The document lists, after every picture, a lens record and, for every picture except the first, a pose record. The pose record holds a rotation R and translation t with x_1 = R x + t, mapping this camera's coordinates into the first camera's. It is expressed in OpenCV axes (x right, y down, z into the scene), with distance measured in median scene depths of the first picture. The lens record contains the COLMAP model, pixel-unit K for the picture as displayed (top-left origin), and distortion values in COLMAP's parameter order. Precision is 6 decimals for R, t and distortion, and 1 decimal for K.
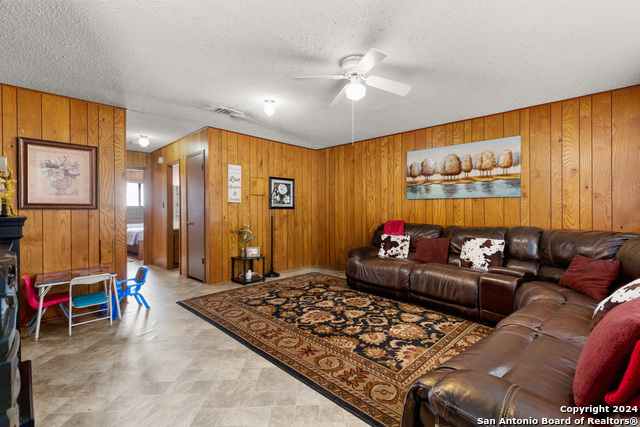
lens RADIAL K [[296.1, 0, 319.4], [0, 296.1, 211.1], [0, 0, 1]] dist [0.004640, 0.000025]
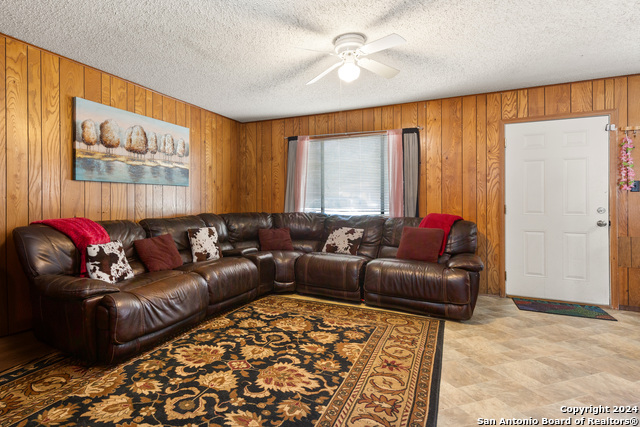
lens RADIAL K [[296.1, 0, 322.5], [0, 296.1, 197.2], [0, 0, 1]] dist [0.004640, 0.000025]
pose [[-0.320669, 0.004852, 0.947179, -0.585688], [0.007338, 0.999970, -0.002638, -0.003885], [-0.947163, 0.006104, -0.320695, 1.097315]]
